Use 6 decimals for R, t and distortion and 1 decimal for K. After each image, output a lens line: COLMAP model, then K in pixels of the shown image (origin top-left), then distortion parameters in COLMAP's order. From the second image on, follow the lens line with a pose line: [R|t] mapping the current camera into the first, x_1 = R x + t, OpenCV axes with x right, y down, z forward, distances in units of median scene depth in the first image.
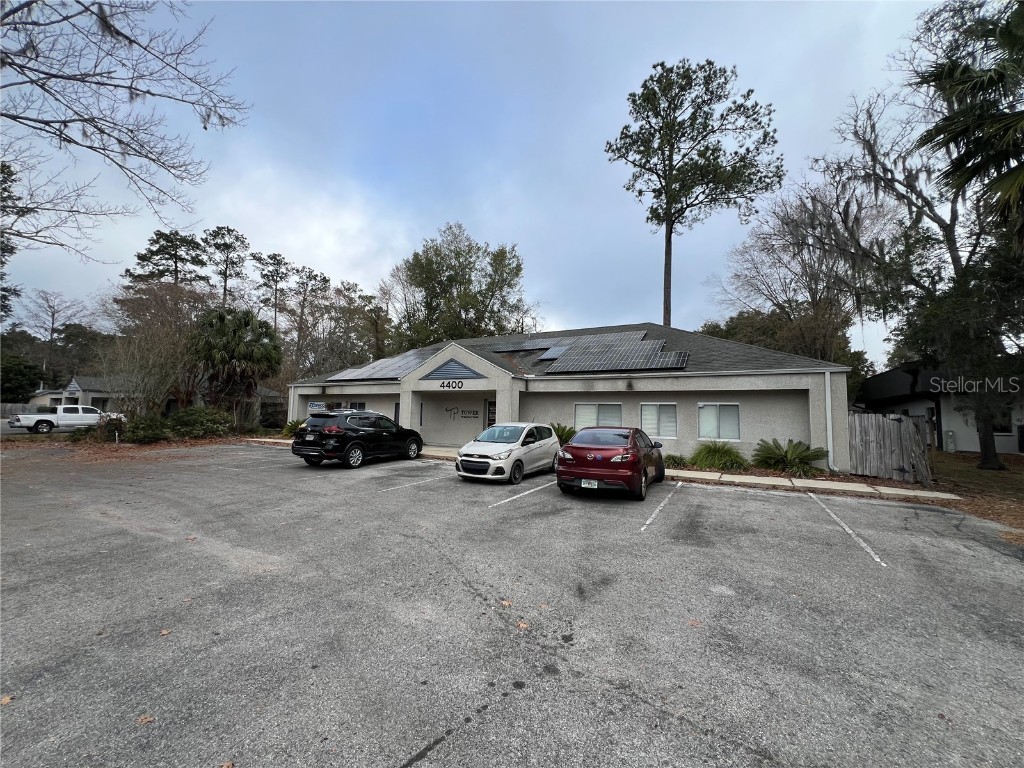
lens RADIAL K [[408.4, 0, 503.0], [0, 408.4, 387.4], [0, 0, 1]] dist [0.001119, -0.000867]
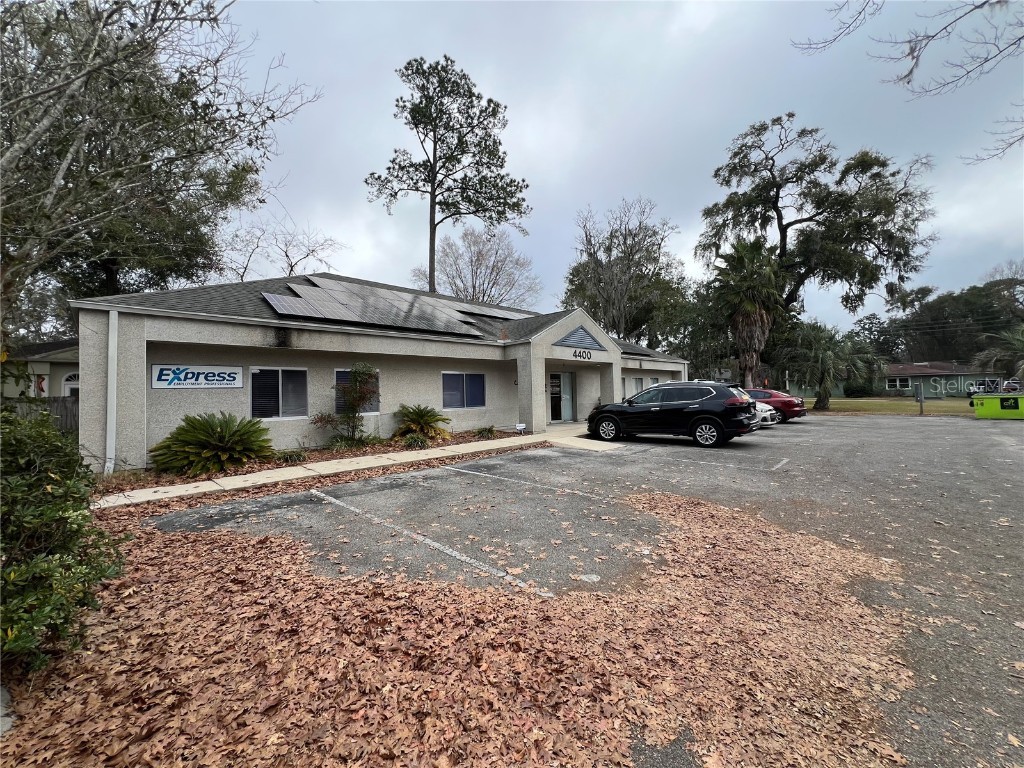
lens RADIAL K [[408.4, 0, 511.6], [0, 408.4, 380.9], [0, 0, 1]] dist [0.001119, -0.000867]
pose [[0.259330, 0.006150, 0.965769, -1.035024], [-0.033575, 0.999433, 0.002651, 0.054264], [-0.965205, -0.033113, 0.259390, 0.915050]]
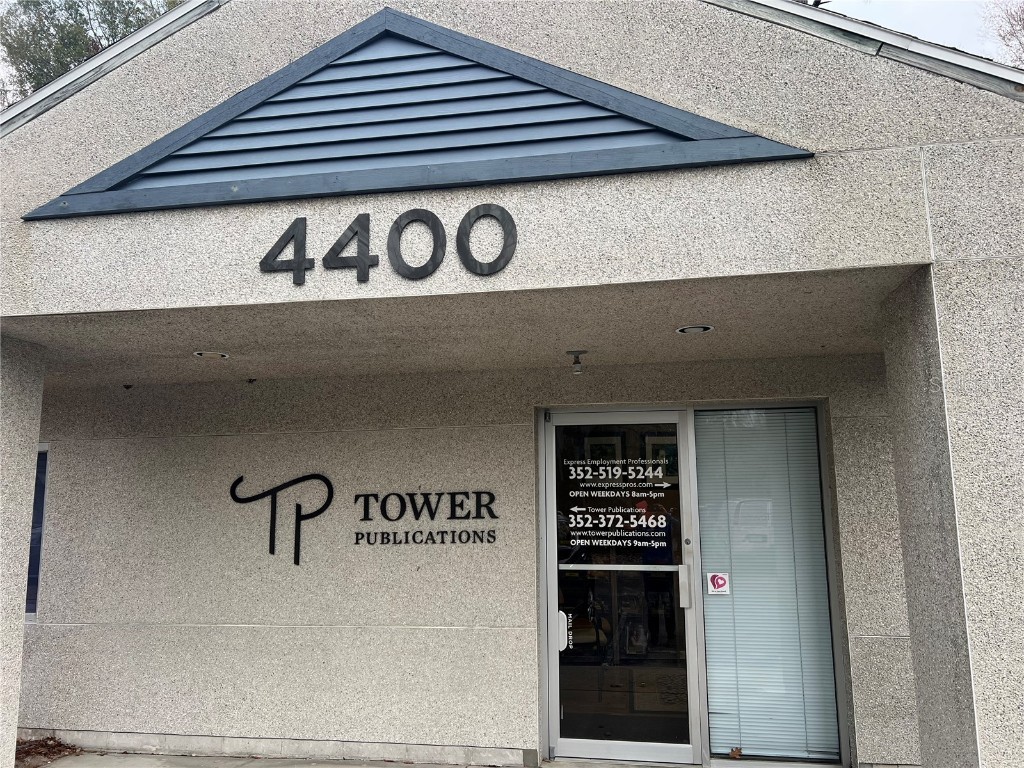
lens RADIAL K [[767.1, 0, 513.8], [0, 767.1, 388.3], [0, 0, 1]] dist [0.060179, -0.069039]
pose [[0.938420, 0.023134, 0.344722, -0.163157], [0.007170, 0.996237, -0.086374, 0.047103], [-0.345423, 0.083527, 0.934722, 0.806769]]
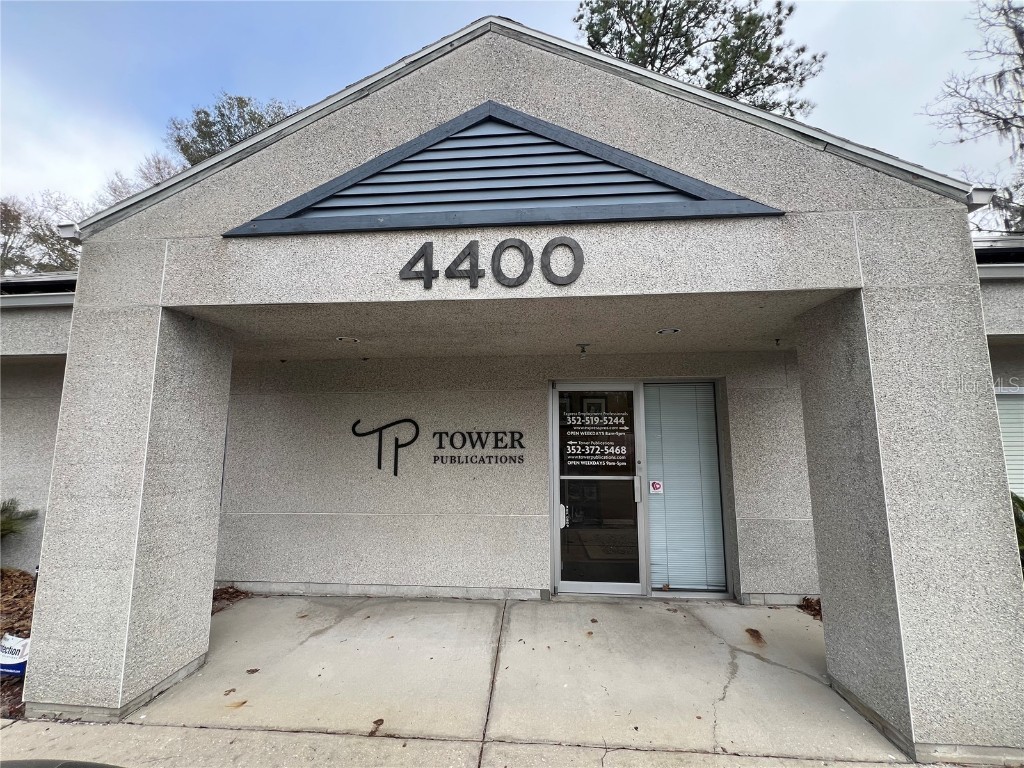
lens RADIAL K [[408.4, 0, 512.8], [0, 408.4, 382.7], [0, 0, 1]] dist [0.001119, -0.000867]
pose [[0.900730, 0.032654, 0.433150, -0.183095], [-0.006758, 0.998103, -0.061191, 0.046559], [-0.434326, 0.052189, 0.899243, 0.862923]]
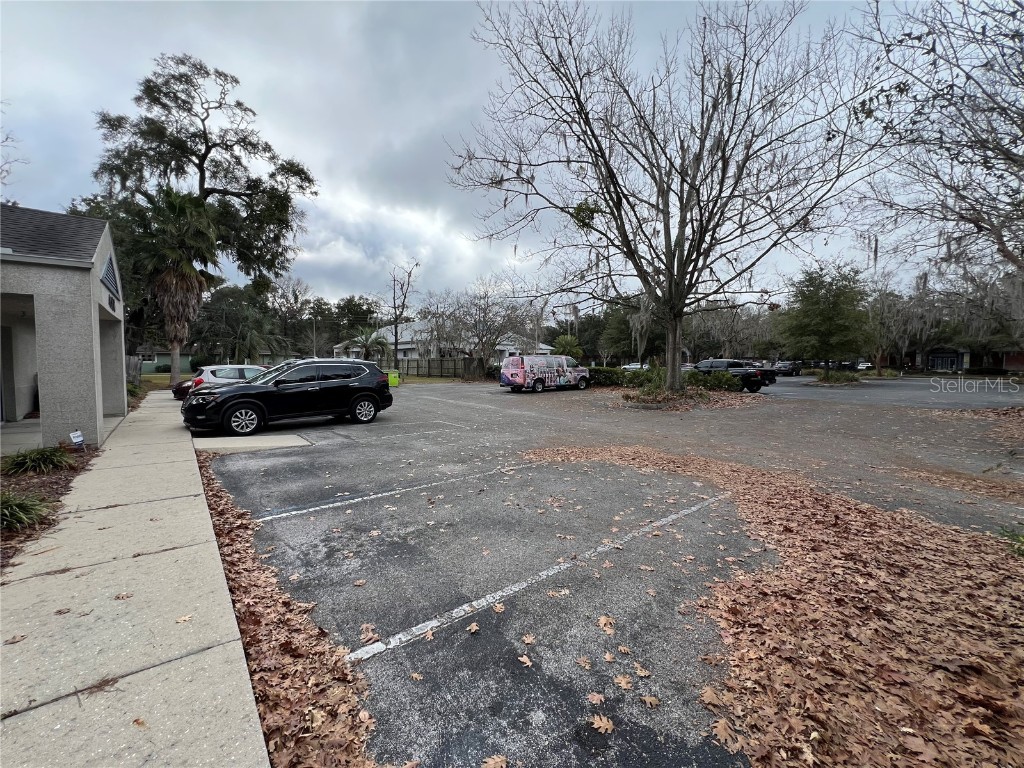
lens RADIAL K [[408.4, 0, 507.4], [0, 408.4, 383.2], [0, 0, 1]] dist [0.001119, -0.000867]
pose [[-0.934599, -0.042646, 0.353138, -0.795607], [-0.045530, 0.998963, 0.000142, 0.073071], [-0.352778, -0.015946, -0.935571, 1.312277]]
